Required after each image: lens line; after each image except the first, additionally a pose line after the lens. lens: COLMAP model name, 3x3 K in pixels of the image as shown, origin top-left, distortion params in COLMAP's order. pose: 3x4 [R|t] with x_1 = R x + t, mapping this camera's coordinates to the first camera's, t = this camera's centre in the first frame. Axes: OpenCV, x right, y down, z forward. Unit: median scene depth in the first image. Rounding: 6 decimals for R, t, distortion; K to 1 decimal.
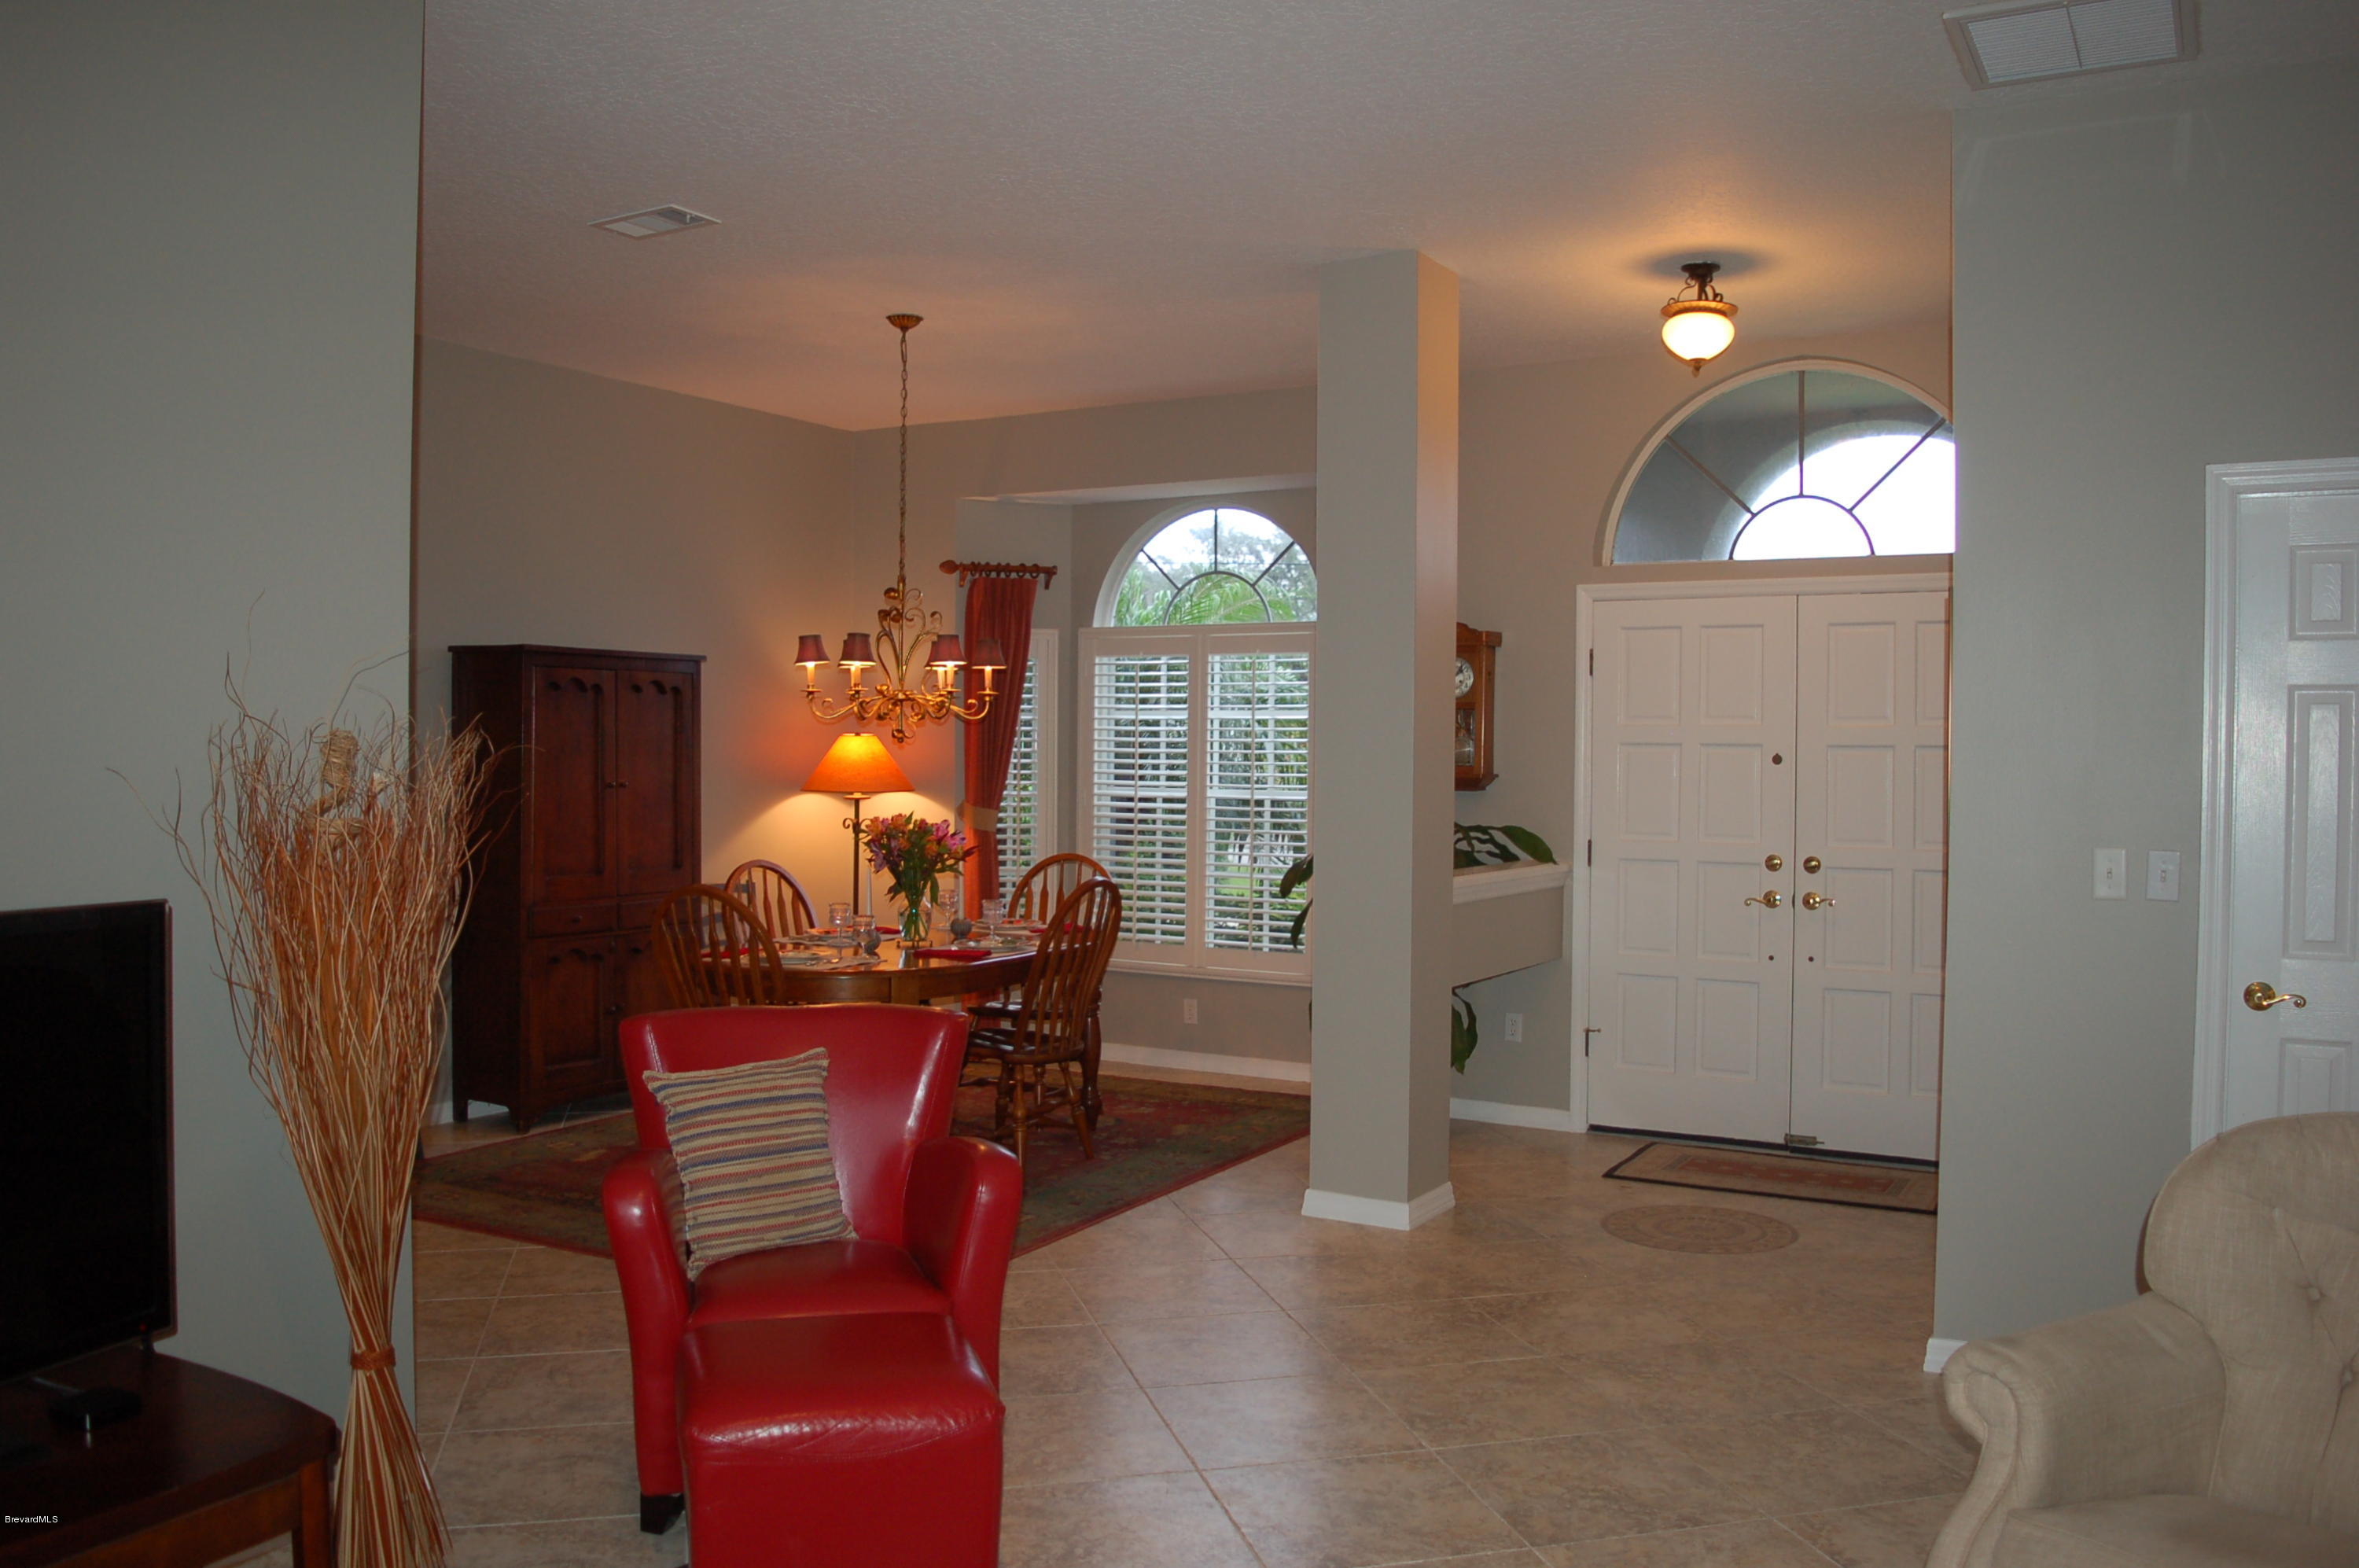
lens RADIAL K [[1853.5, 0, 1179.5], [0, 1853.5, 784.0], [0, 0, 1]] dist [-0.094065, 0.016342]
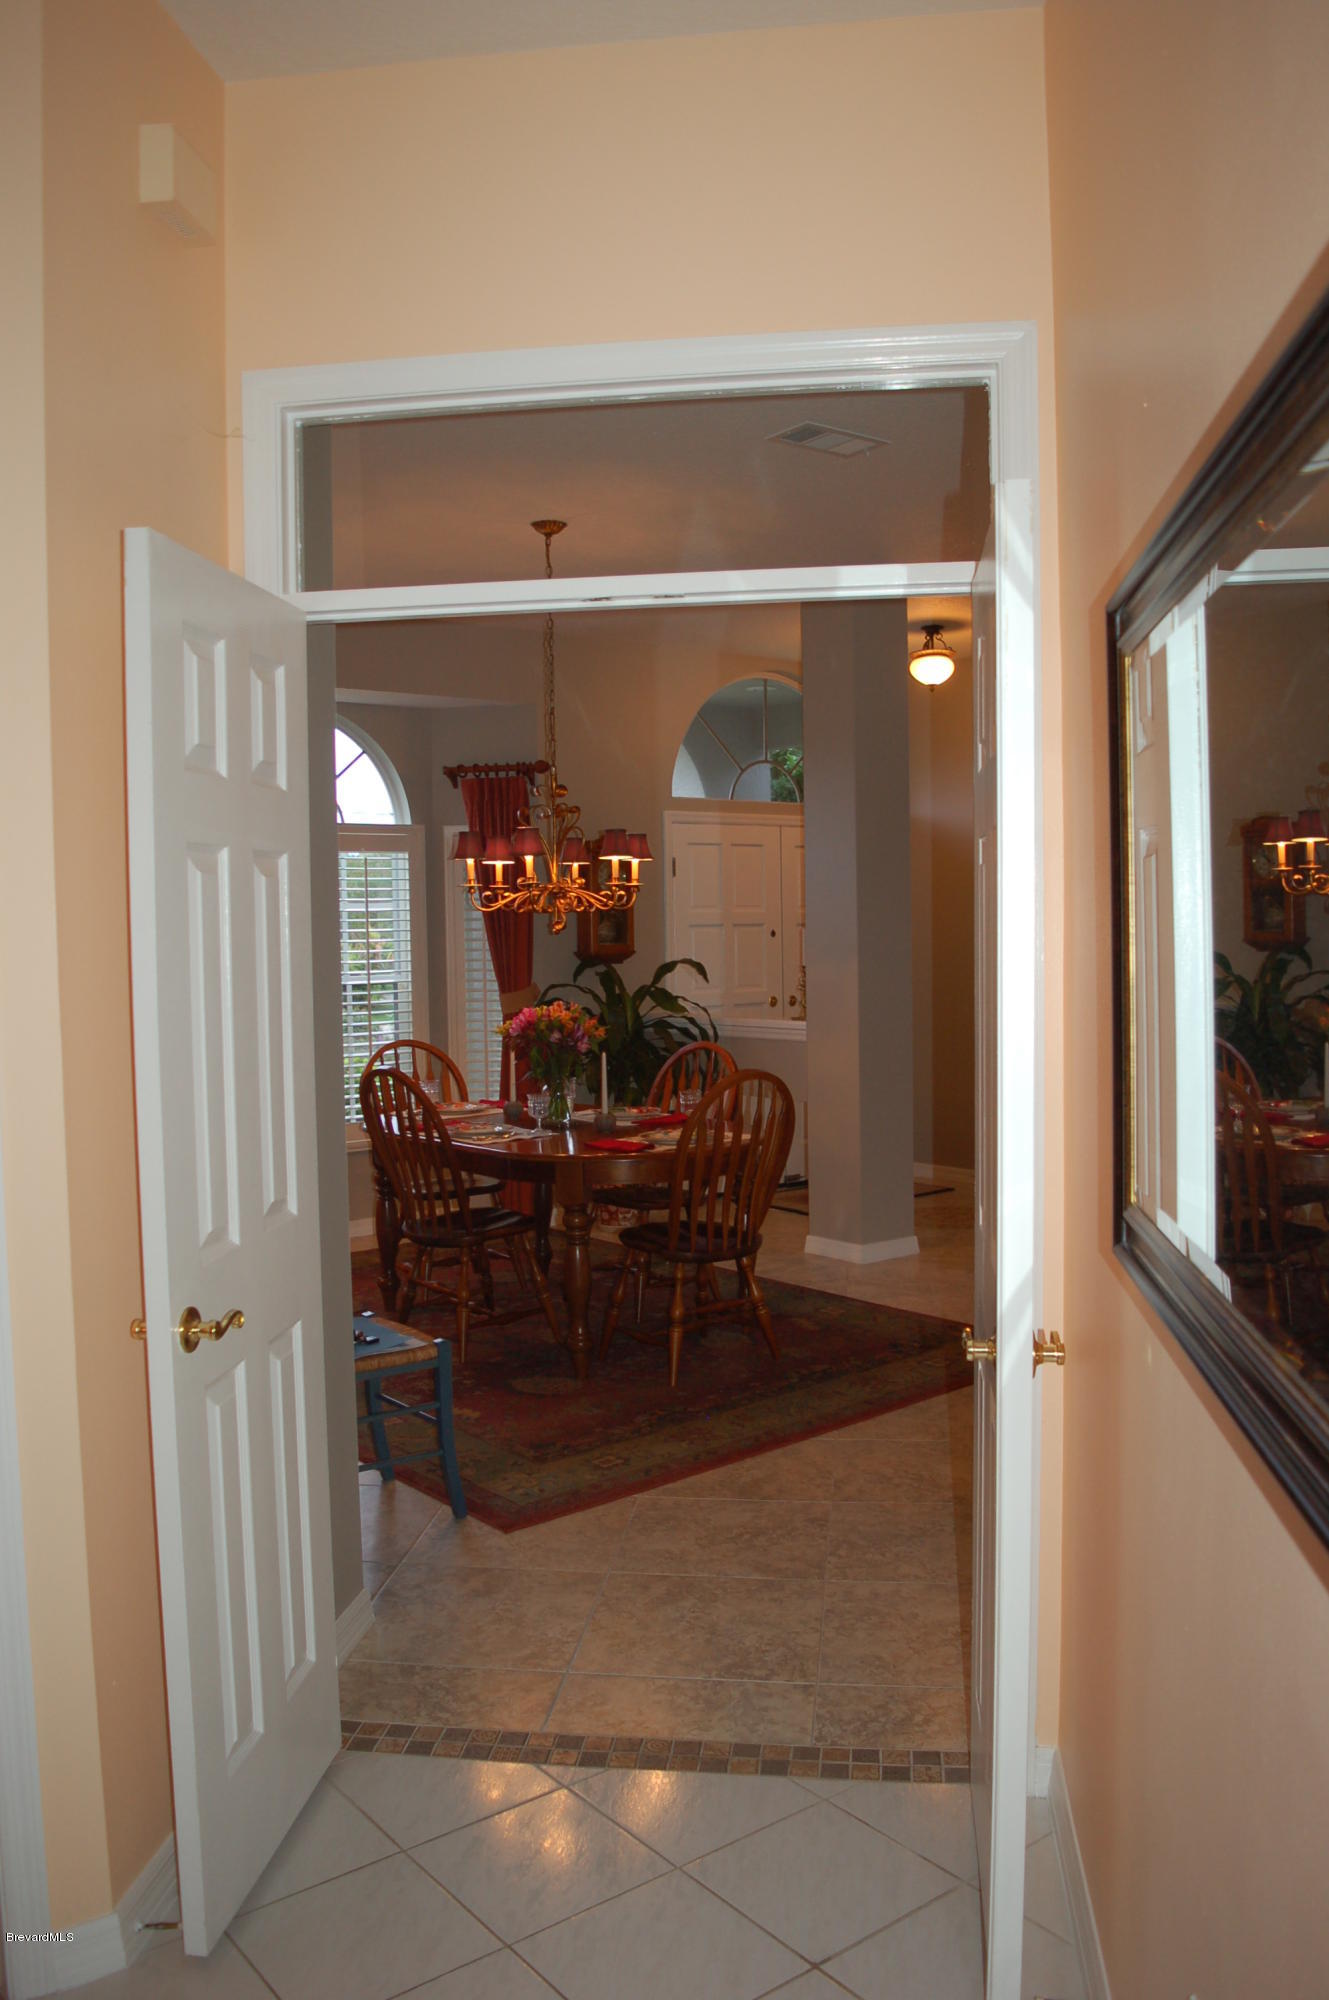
lens RADIAL K [[1571.4, 0, 664.5], [0, 1571.4, 1000.0], [0, 0, 1]] dist [-0.094065, 0.016342]
pose [[0.384807, -0.058550, 0.921138, -0.957632], [0.041027, 0.998085, 0.046303, -0.023343], [-0.922085, 0.019974, 0.386472, 0.596848]]
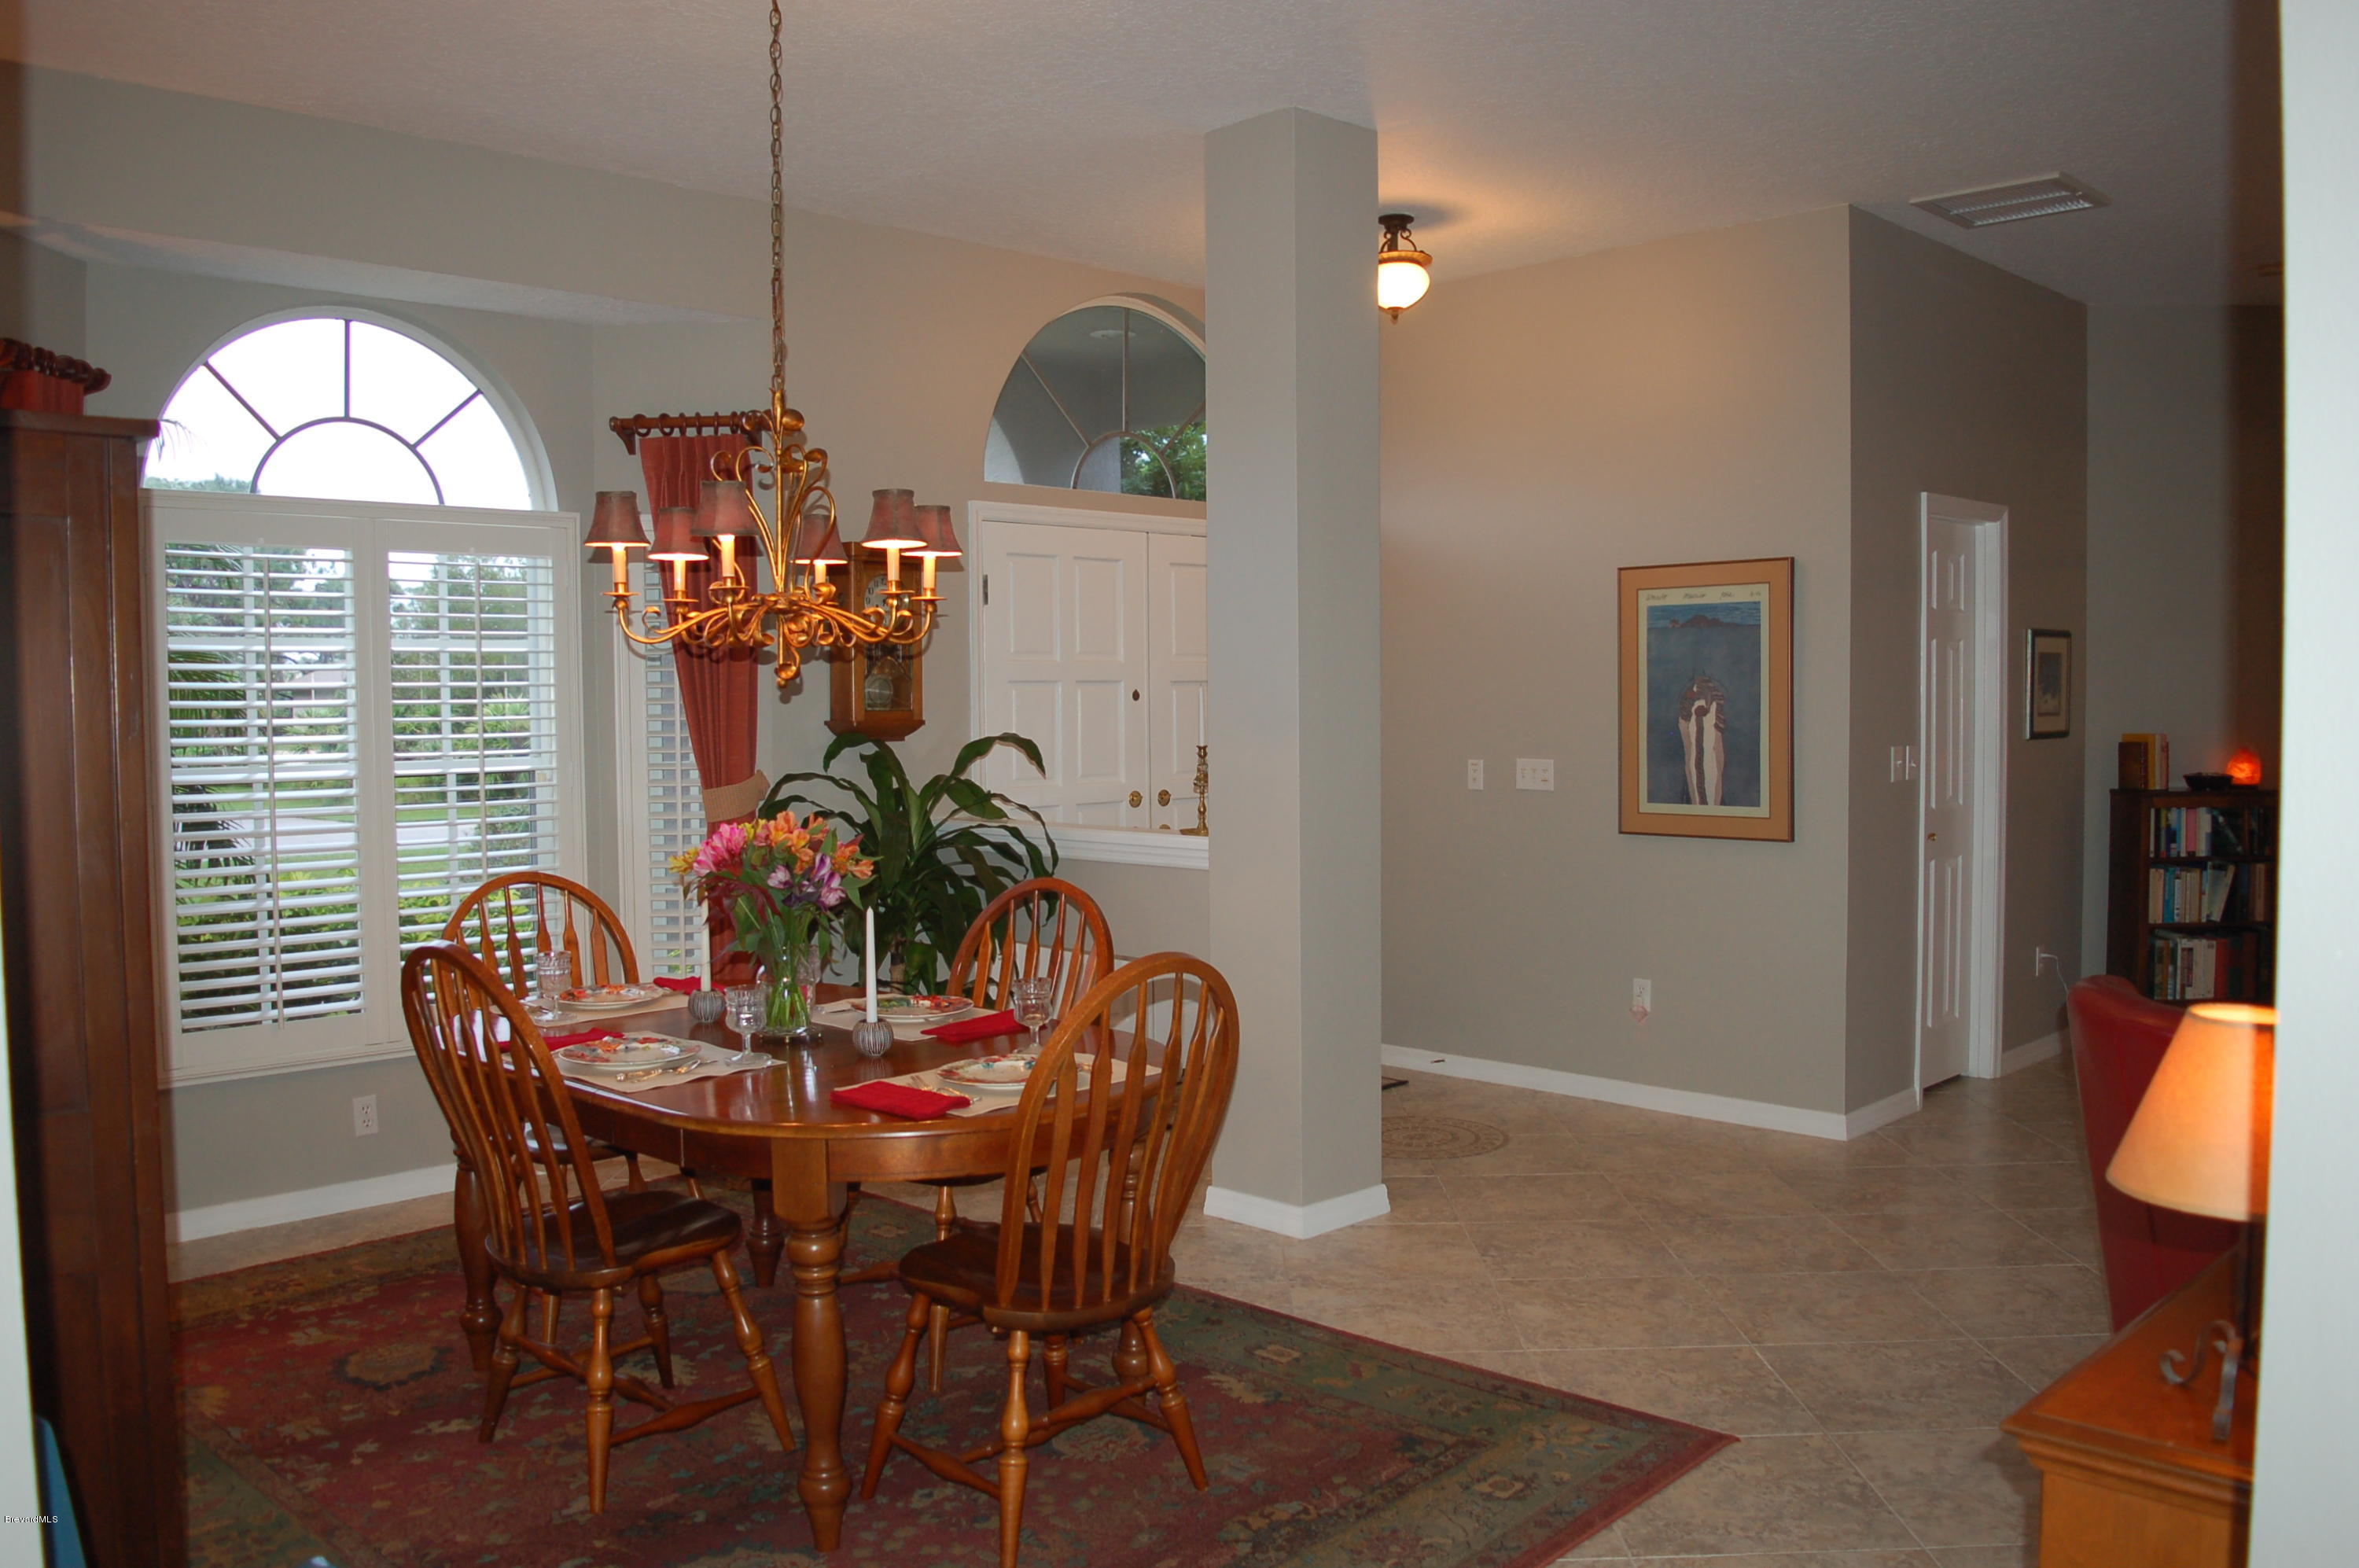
lens RADIAL K [[1812.0, 0, 1179.5], [0, 1812.0, 784.0], [0, 0, 1]] dist [-0.088953, 0.001176]
pose [[0.265795, -0.059471, 0.962193, -0.648293], [0.032329, 0.998084, 0.052759, -0.017376], [-0.963487, 0.017083, 0.267209, 0.737701]]
